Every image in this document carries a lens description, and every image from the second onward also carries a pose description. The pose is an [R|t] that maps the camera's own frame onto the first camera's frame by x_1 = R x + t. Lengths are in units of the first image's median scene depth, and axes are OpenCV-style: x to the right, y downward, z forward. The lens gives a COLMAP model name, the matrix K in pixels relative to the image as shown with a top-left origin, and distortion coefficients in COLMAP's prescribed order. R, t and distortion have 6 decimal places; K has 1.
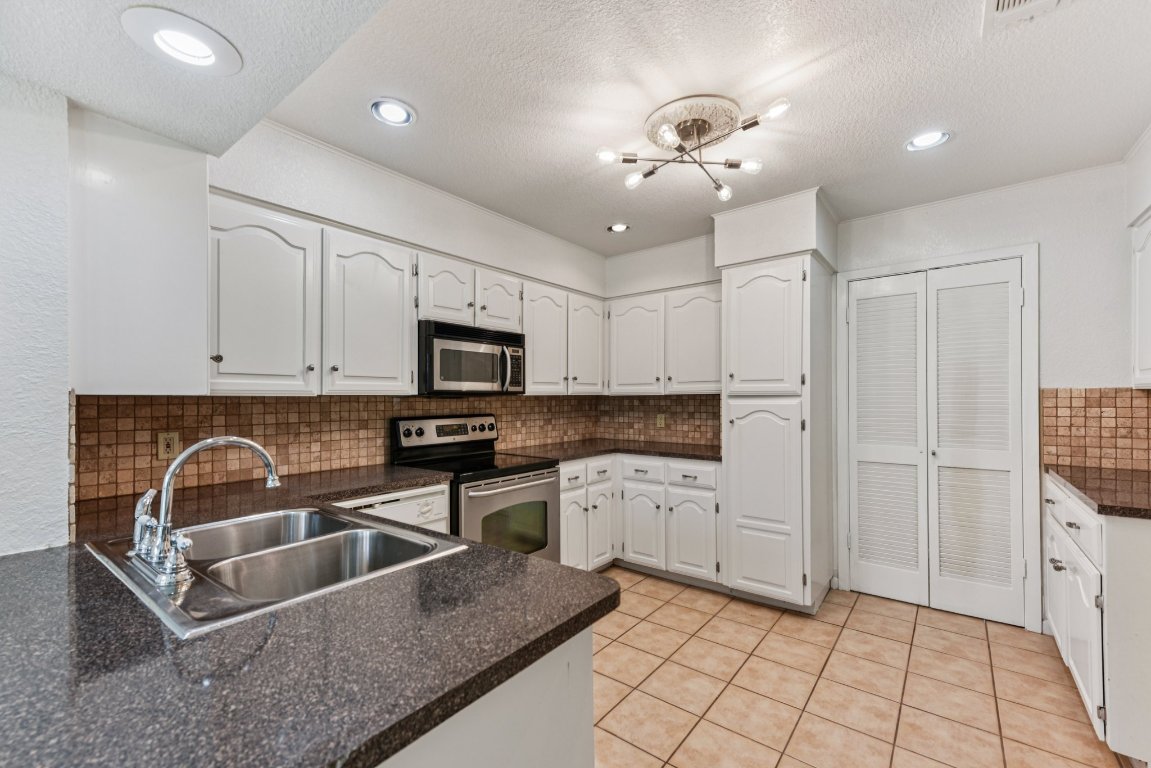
lens RADIAL K [[486.4, 0, 571.0], [0, 486.4, 399.5], [0, 0, 1]] dist [0.025808, 0.000954]
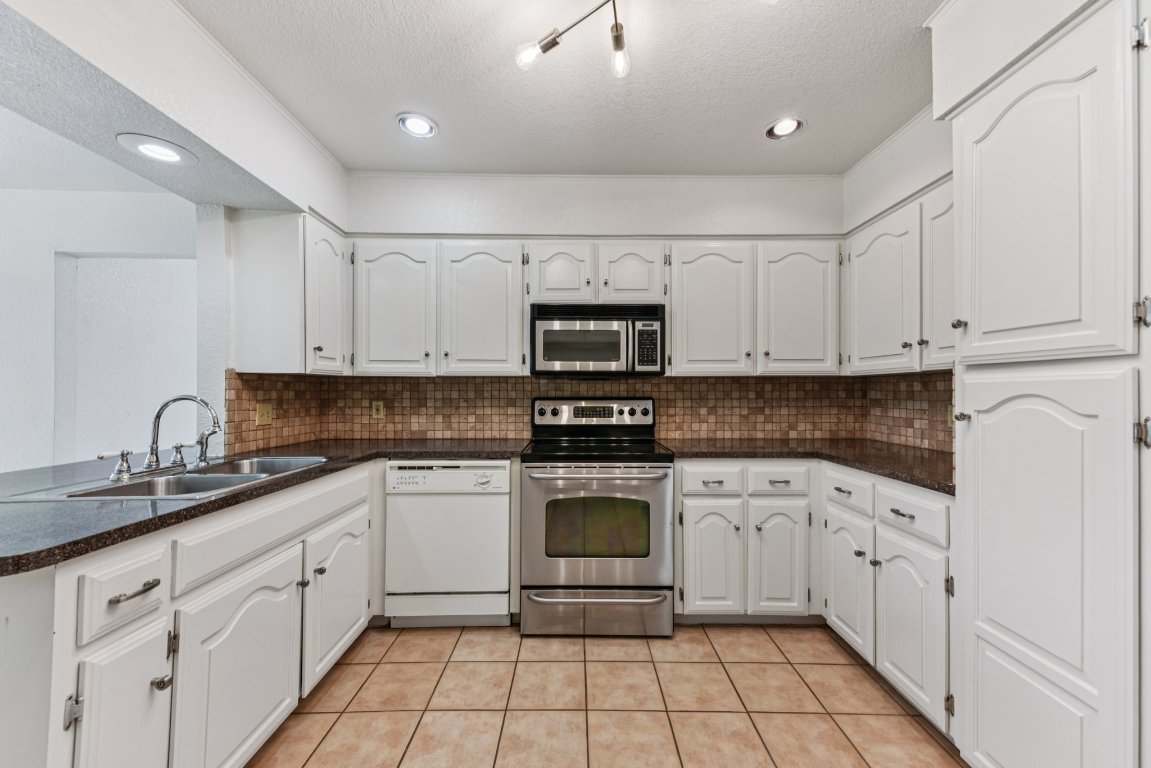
lens RADIAL K [[450.4, 0, 579.7], [0, 450.4, 388.0], [0, 0, 1]] dist [0.028764, -0.000425]
pose [[0.624701, -0.002651, -0.780860, 0.463699], [-0.006259, 0.999945, -0.008402, 0.022548], [0.780839, 0.010136, 0.624650, 0.418946]]
